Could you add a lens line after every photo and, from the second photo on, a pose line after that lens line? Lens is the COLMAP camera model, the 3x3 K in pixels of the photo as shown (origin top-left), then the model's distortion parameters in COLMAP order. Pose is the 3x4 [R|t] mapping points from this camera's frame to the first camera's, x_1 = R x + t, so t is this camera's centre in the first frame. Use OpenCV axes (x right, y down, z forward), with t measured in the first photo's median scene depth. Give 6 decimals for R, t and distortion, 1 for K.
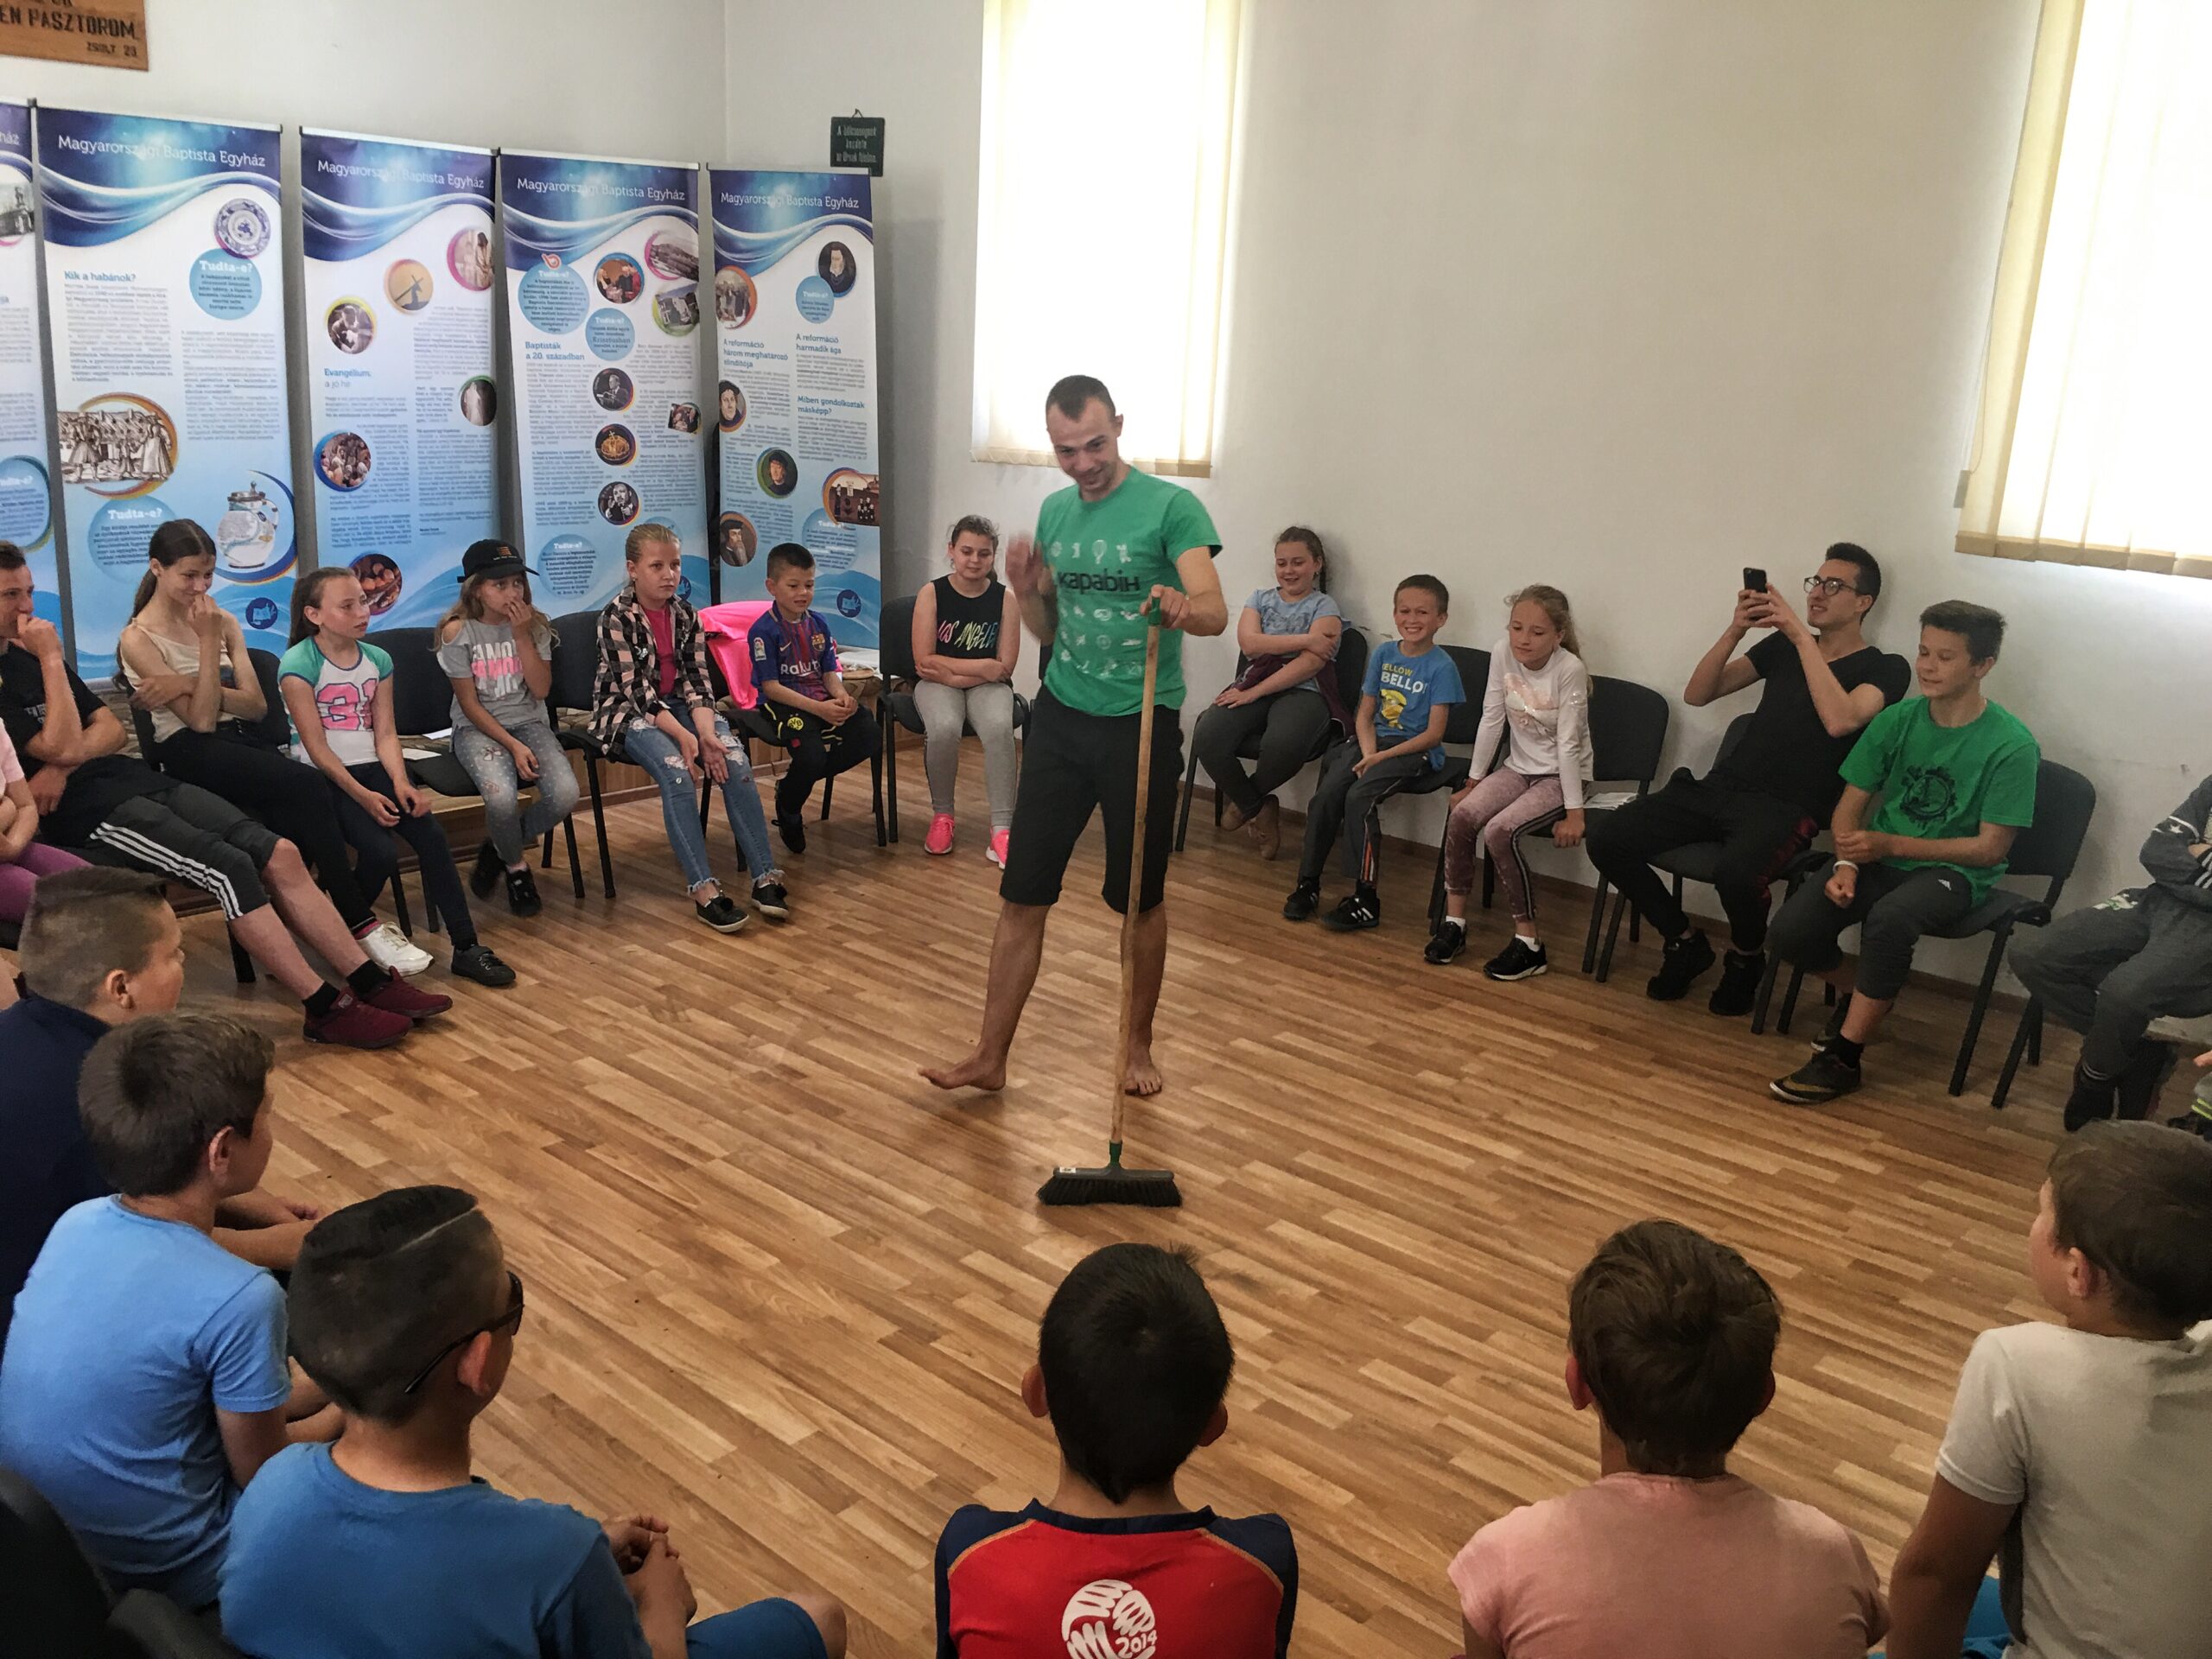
lens RADIAL K [[1863.9, 0, 1103.3], [0, 1863.9, 825.2], [0, 0, 1]] dist [0.011982, -0.067128]
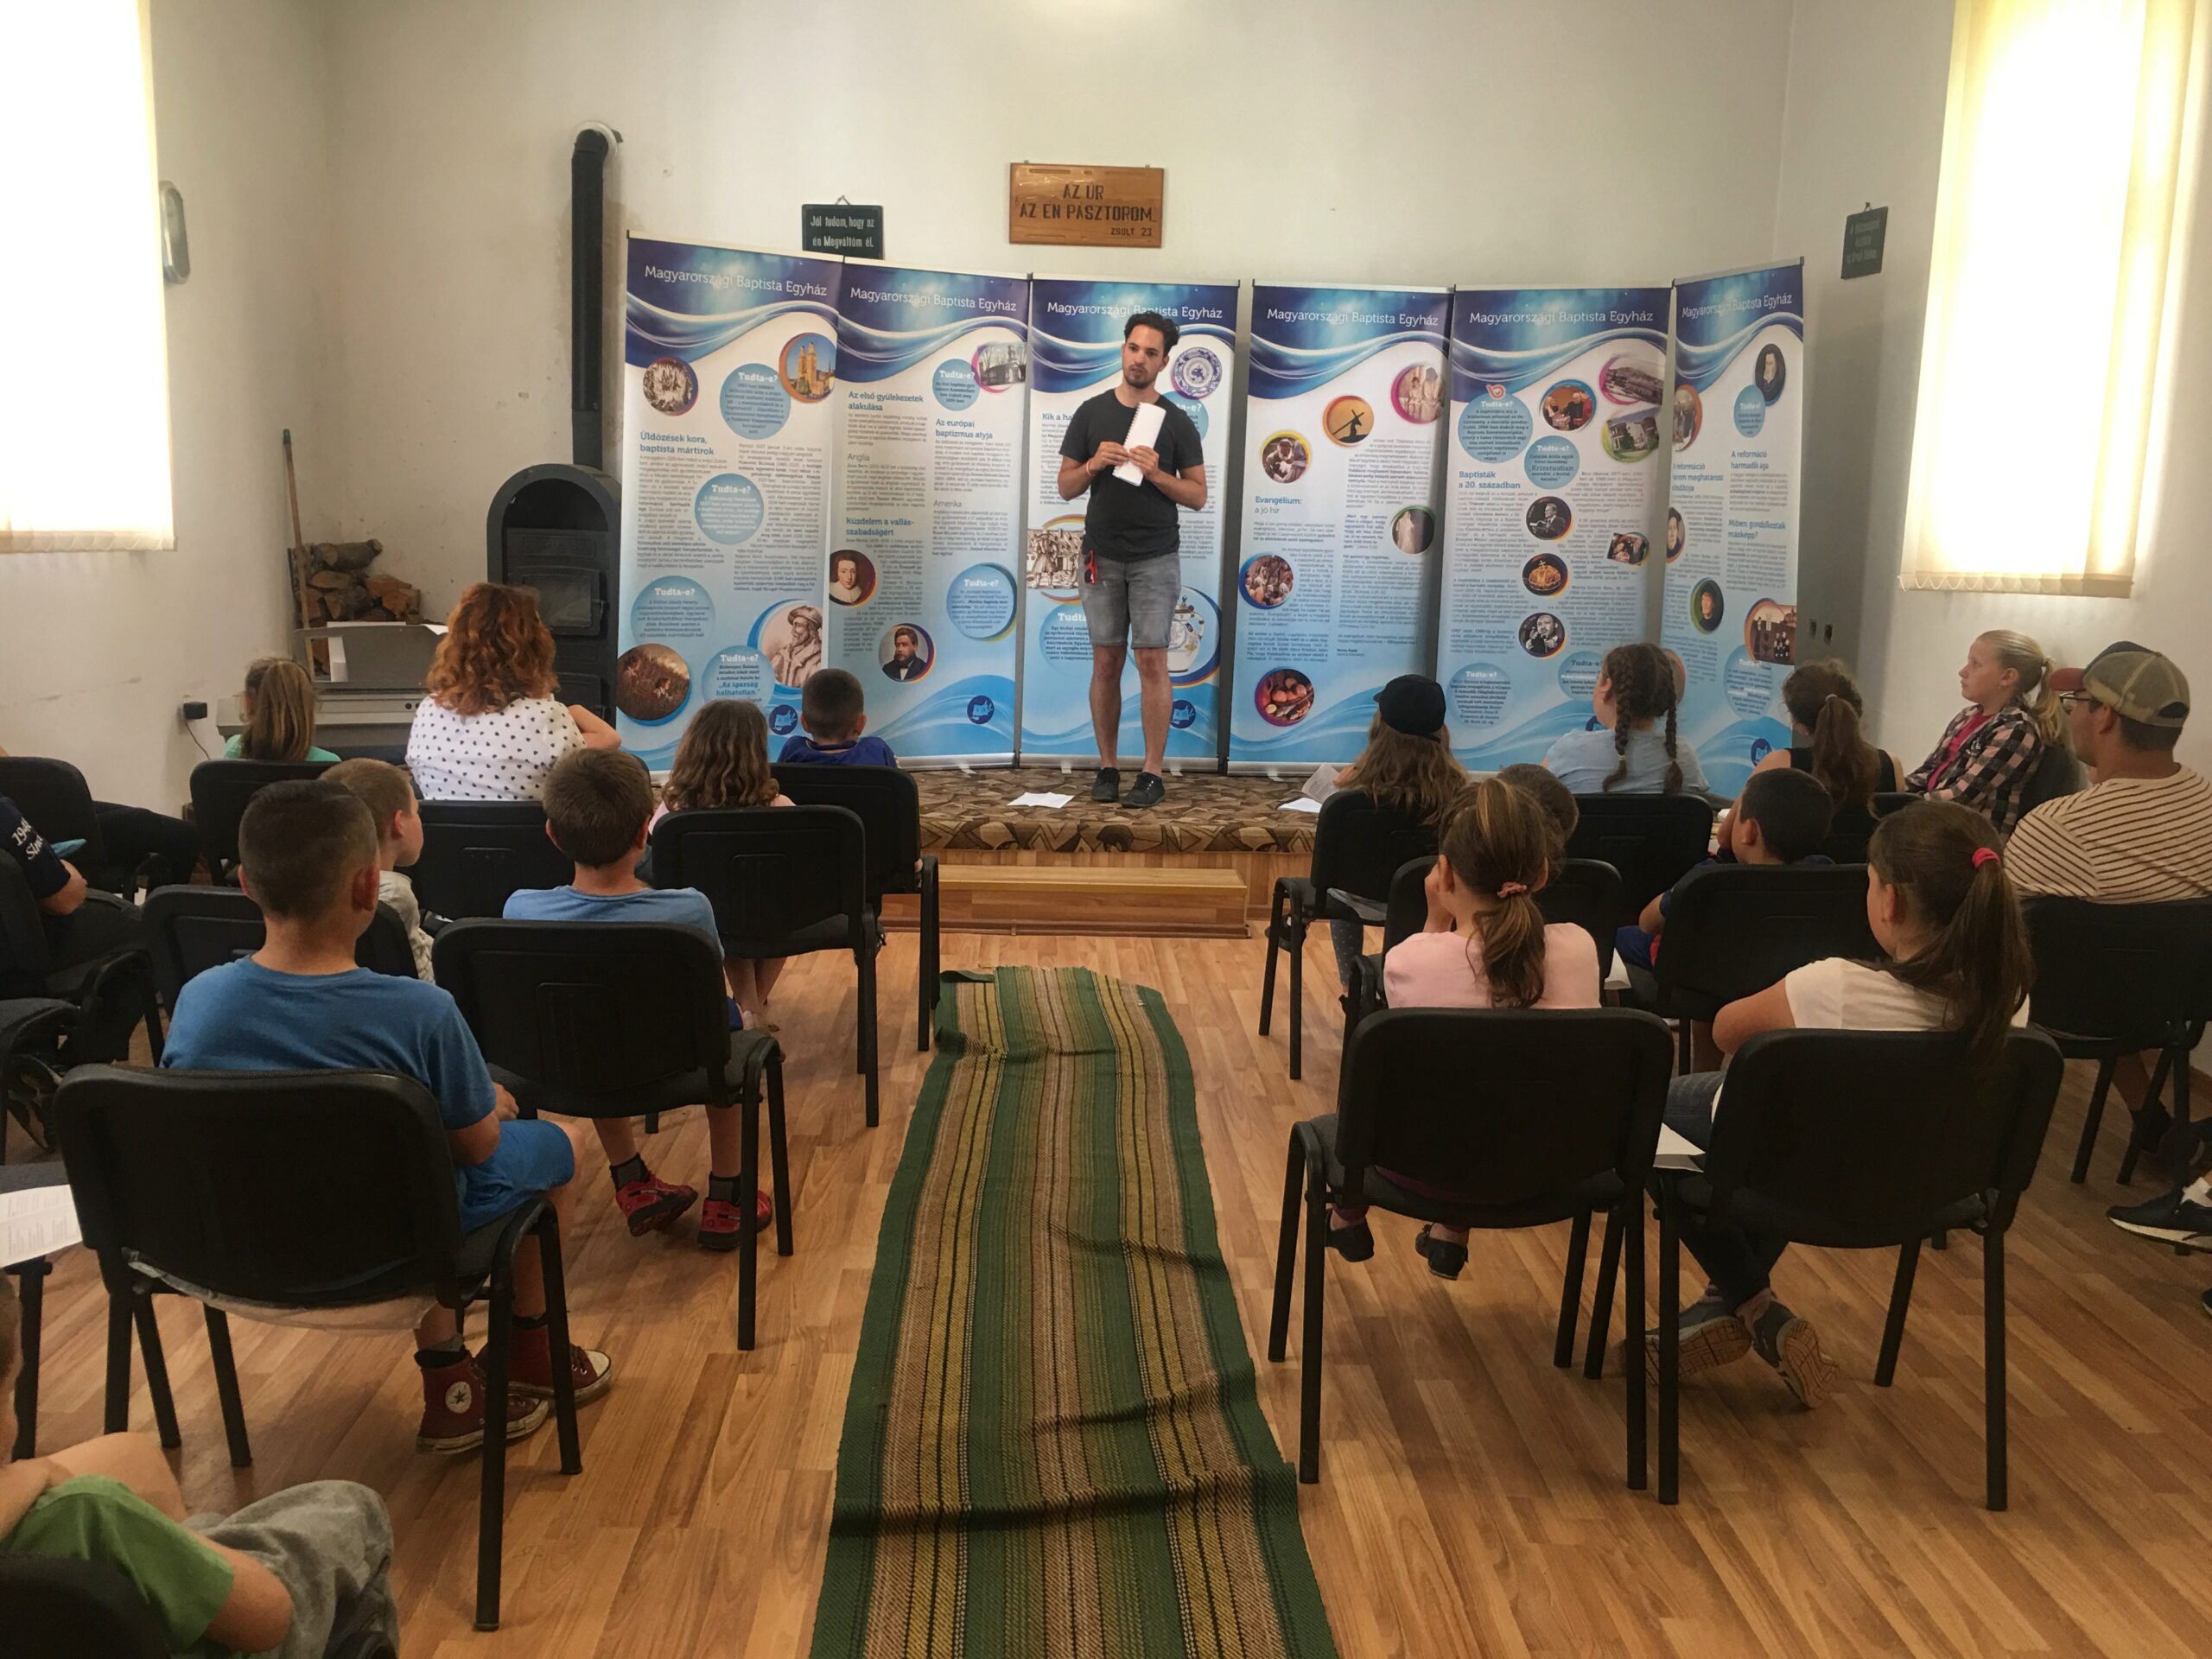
lens RADIAL K [[1863.9, 0, 1096.8], [0, 1863.9, 833.6], [0, 0, 1]] dist [0.011982, -0.067128]
pose [[0.662264, 0.092488, -0.743541, 0.324994], [-0.186338, 0.981505, -0.043881, 0.013613], [0.725731, 0.167610, 0.667249, 0.217047]]
